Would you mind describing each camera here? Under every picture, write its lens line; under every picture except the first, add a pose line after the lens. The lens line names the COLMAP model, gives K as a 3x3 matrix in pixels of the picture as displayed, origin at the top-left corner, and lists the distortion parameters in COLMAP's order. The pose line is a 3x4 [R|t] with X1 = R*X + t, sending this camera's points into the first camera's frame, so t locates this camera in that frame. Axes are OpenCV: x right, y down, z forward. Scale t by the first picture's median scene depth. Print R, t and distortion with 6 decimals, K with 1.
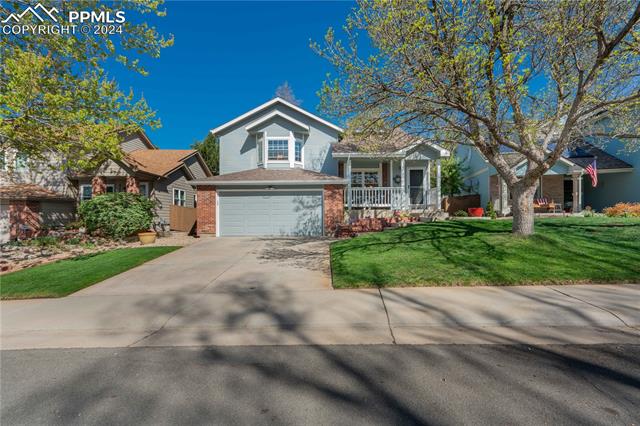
lens RADIAL K [[242.3, 0, 327.4], [0, 242.3, 209.8], [0, 0, 1]] dist [0.000537, -0.000006]
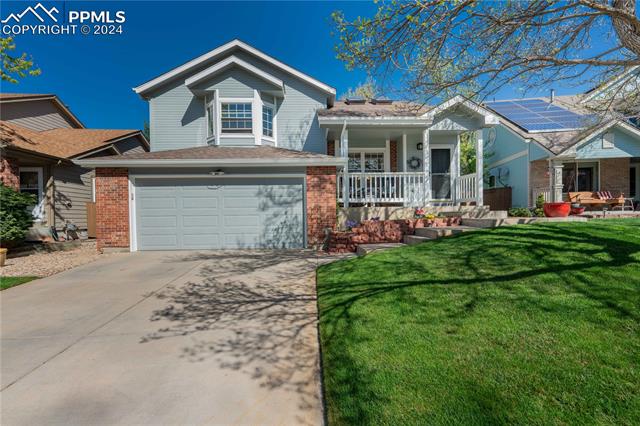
lens RADIAL K [[256.3, 0, 321.7], [0, 256.3, 214.8], [0, 0, 1]] dist [-0.001380, -0.000229]
pose [[0.999135, -0.005554, 0.041213, -0.001276], [0.004628, 0.999736, 0.022514, 0.003979], [-0.041327, -0.022304, 0.998897, 0.296712]]
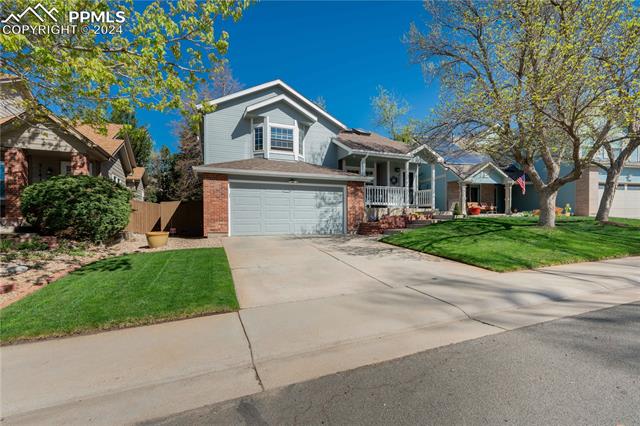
lens RADIAL K [[256.3, 0, 321.7], [0, 256.3, 214.8], [0, 0, 1]] dist [-0.001380, -0.000229]
pose [[0.934950, 0.010955, 0.354610, -0.419492], [-0.016372, 0.999791, 0.012279, 0.018517], [-0.354401, -0.017286, 0.934934, 0.062676]]
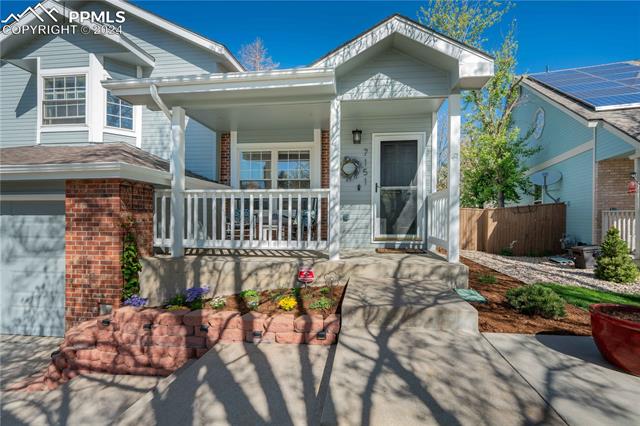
lens RADIAL K [[266.3, 0, 330.1], [0, 266.3, 217.7], [0, 0, 1]] dist [-0.001254, -0.000305]
pose [[0.995017, 0.009264, -0.099279, 0.317756], [-0.007223, 0.999756, 0.020890, -0.059401], [0.099448, -0.020069, 0.994840, 0.613418]]
